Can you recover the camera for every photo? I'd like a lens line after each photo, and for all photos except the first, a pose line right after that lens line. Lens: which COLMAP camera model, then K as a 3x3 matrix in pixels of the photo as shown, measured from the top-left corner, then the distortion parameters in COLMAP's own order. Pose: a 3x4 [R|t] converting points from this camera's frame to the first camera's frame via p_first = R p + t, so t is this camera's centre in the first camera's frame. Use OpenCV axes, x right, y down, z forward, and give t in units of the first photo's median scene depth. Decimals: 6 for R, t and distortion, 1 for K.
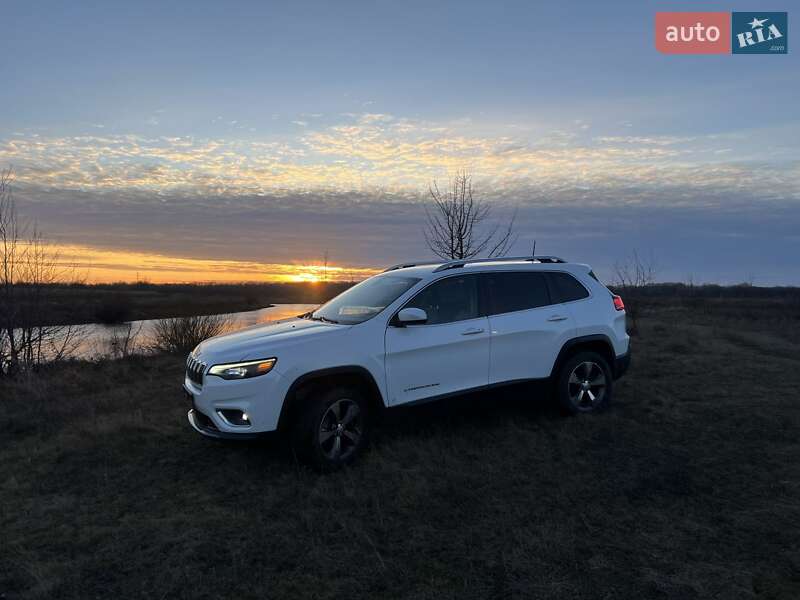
lens RADIAL K [[609.5, 0, 396.5], [0, 609.5, 303.1], [0, 0, 1]] dist [0.063367, -0.077195]
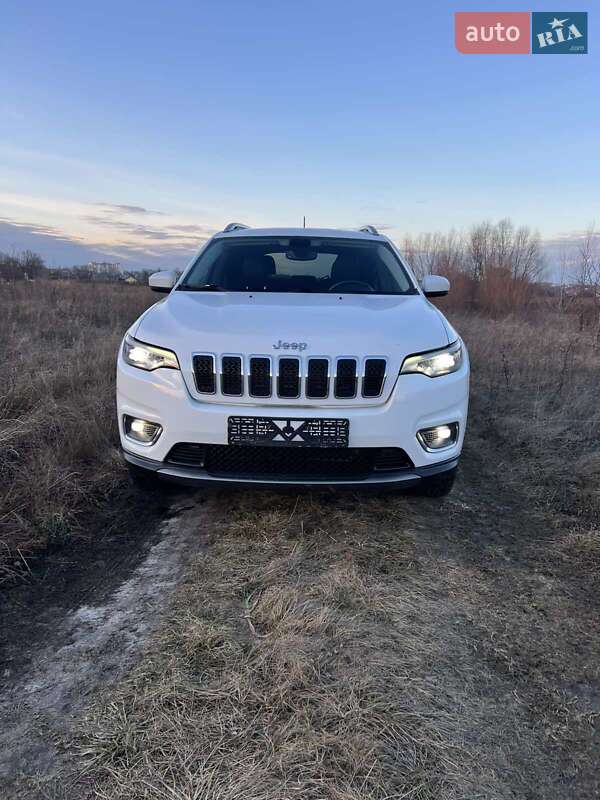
lens RADIAL K [[635.4, 0, 298.3], [0, 635.4, 397.2], [0, 0, 1]] dist [0.060447, -0.079160]
pose [[0.466129, -0.111697, 0.877637, -0.745663], [0.019726, 0.993064, 0.115910, 0.060122], [-0.884497, -0.036716, 0.465099, 0.707433]]
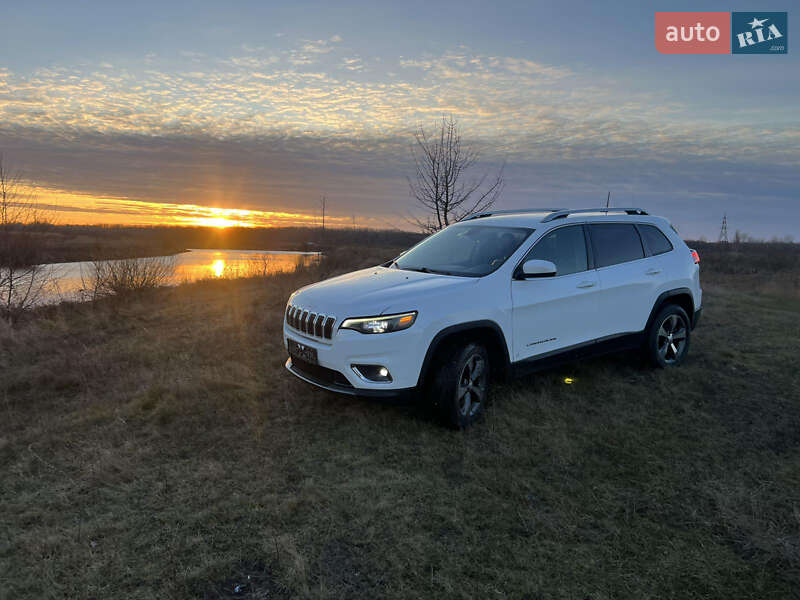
lens RADIAL K [[606.4, 0, 396.9], [0, 606.4, 293.6], [0, 0, 1]] dist [0.069209, -0.075218]
pose [[0.992318, 0.008943, 0.123393, -0.292120], [-0.017684, 0.997396, 0.069923, -0.002404], [-0.122446, -0.071568, 0.989891, 0.066837]]
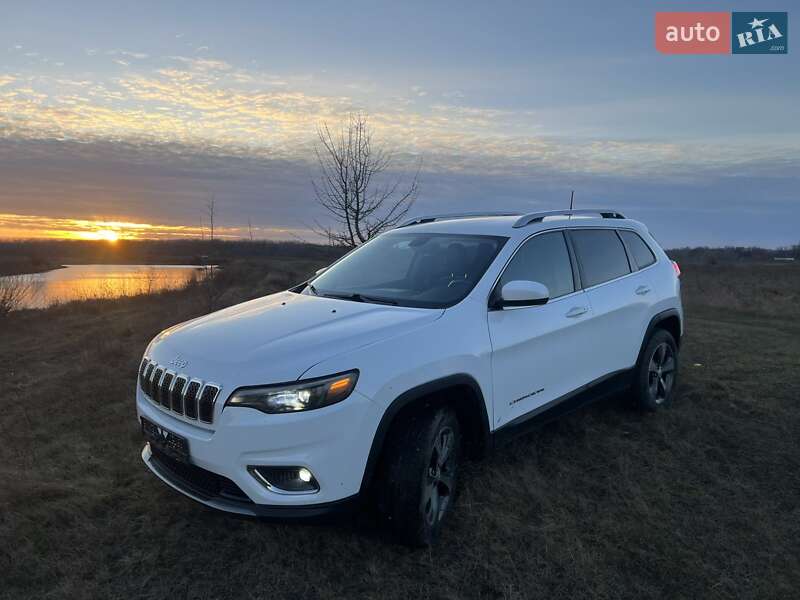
lens RADIAL K [[595.1, 0, 400.4], [0, 595.1, 298.8], [0, 0, 1]] dist [0.033084, -0.004945]
pose [[0.957141, -0.017350, 0.289103, -0.271680], [0.000024, 0.998209, 0.059828, -0.010513], [-0.289623, -0.057257, 0.955427, 0.385384]]
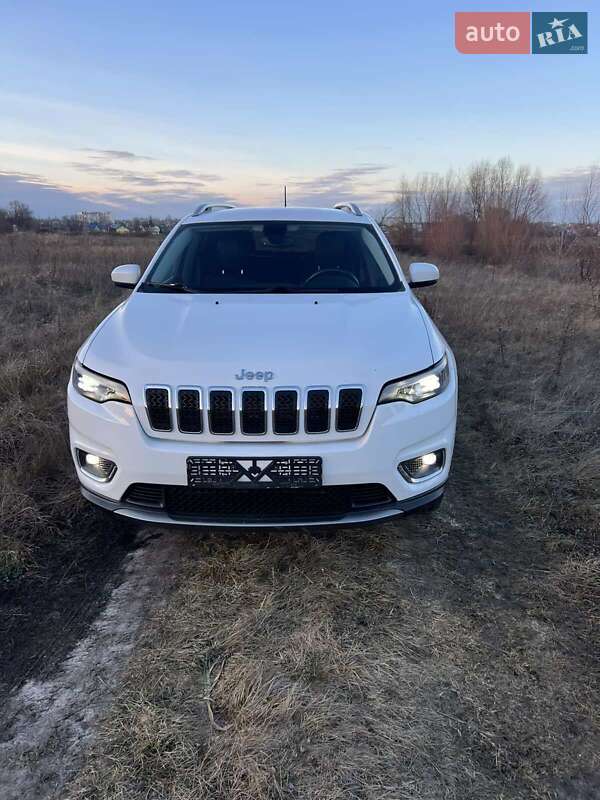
lens RADIAL K [[635.4, 0, 298.3], [0, 635.4, 397.2], [0, 0, 1]] dist [0.060447, -0.079160]
pose [[0.461395, -0.194961, 0.865509, -0.679723], [0.042724, 0.979307, 0.197819, 0.006345], [-0.886166, -0.054295, 0.460177, 0.714207]]
